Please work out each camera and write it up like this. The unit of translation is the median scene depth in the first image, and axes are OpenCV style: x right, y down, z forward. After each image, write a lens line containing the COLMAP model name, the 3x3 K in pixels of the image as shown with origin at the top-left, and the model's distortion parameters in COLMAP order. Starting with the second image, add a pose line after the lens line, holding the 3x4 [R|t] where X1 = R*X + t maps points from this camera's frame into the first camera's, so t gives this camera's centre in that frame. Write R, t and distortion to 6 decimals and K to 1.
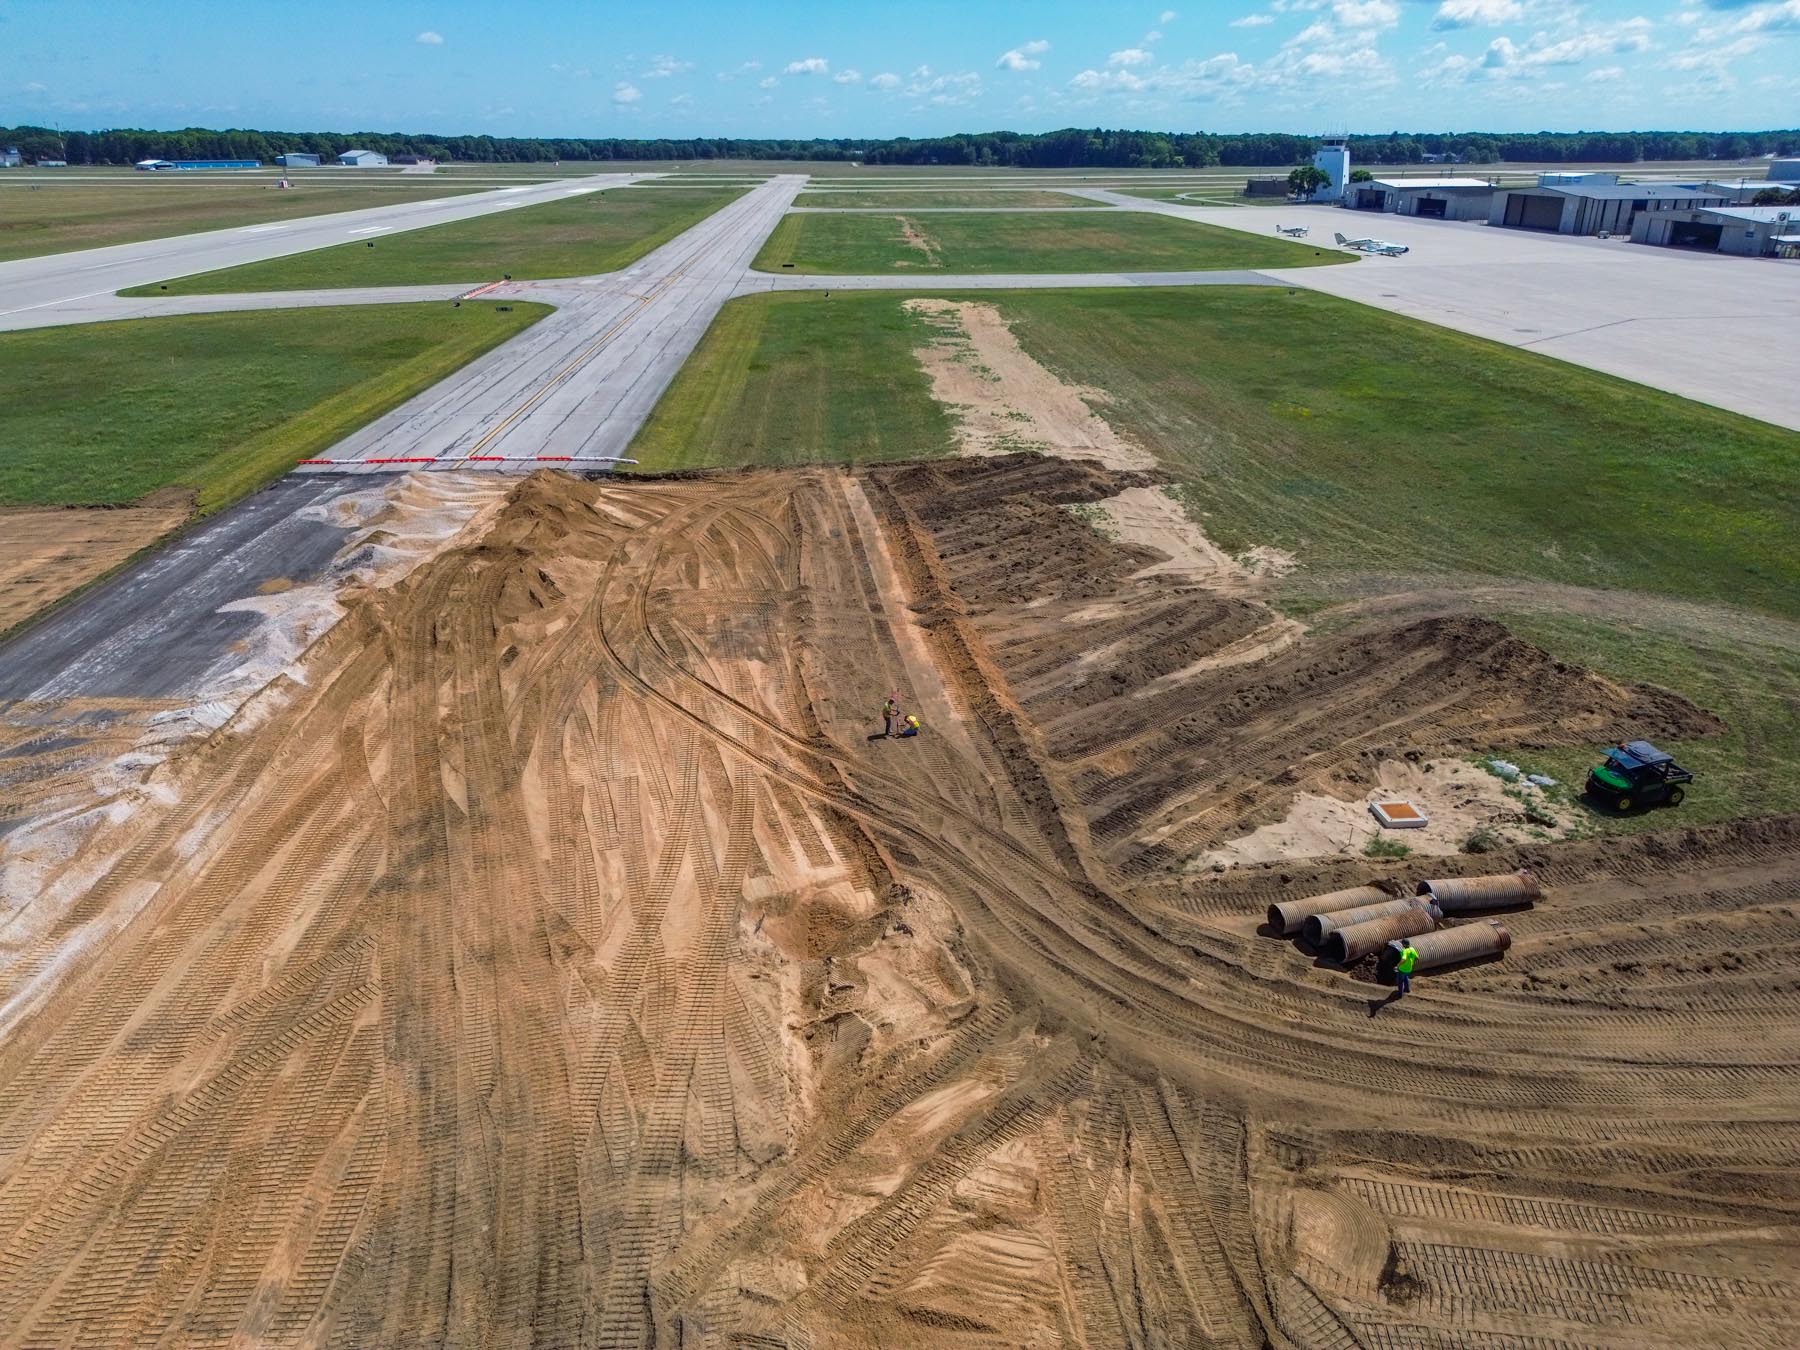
lens RADIAL K [[1262.1, 0, 894.9], [0, 1262.1, 681.1], [0, 0, 1]] dist [0.072974, -0.068734]
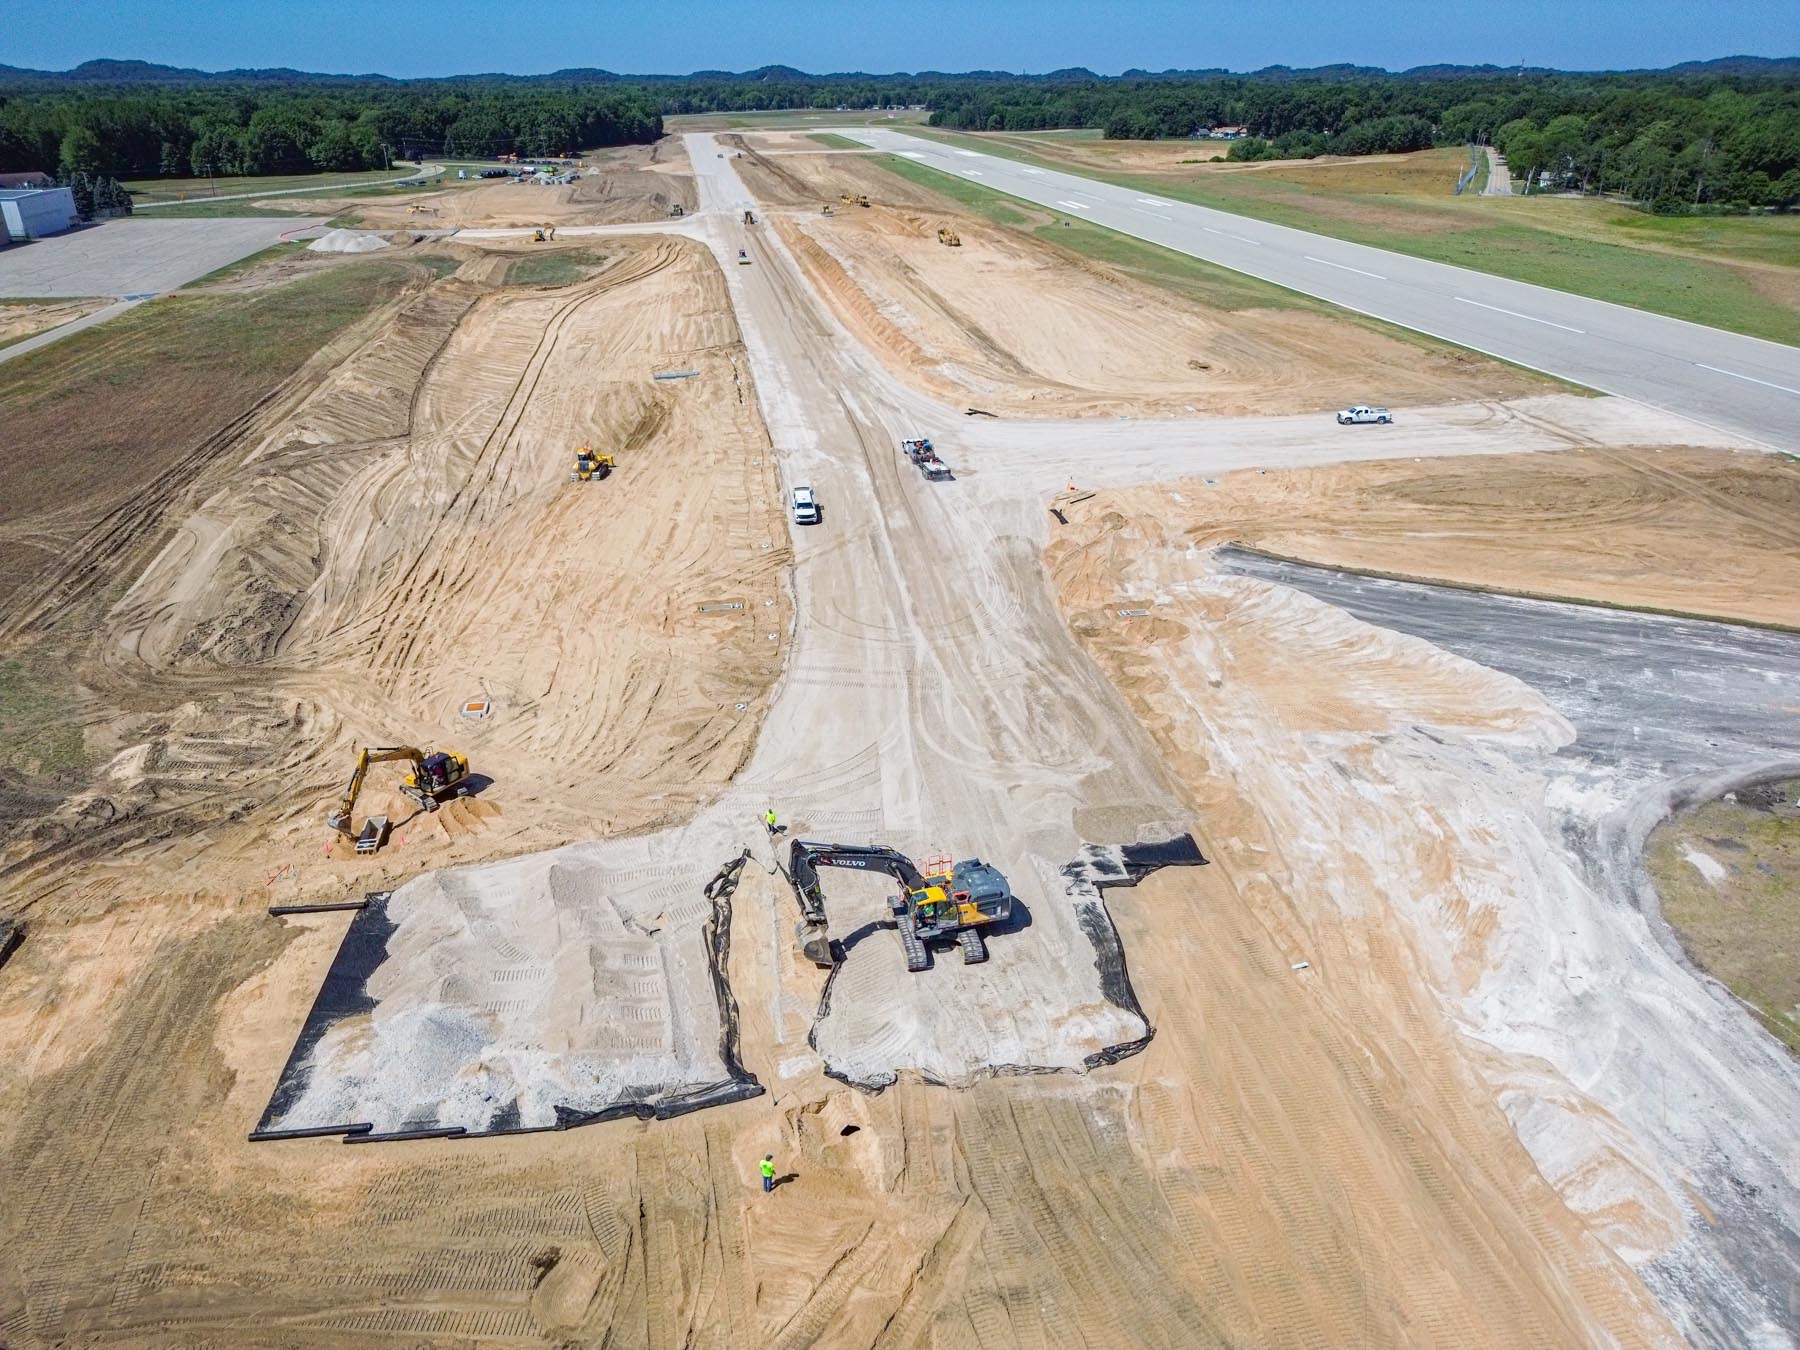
lens RADIAL K [[1266.7, 0, 896.4], [0, 1266.7, 673.1], [0, 0, 1]] dist [0.067724, -0.062764]
pose [[-0.993158, 0.055381, -0.102808, 0.056624], [-0.039553, 0.668816, 0.742375, -1.058407], [0.109873, 0.741363, -0.662049, 1.289159]]
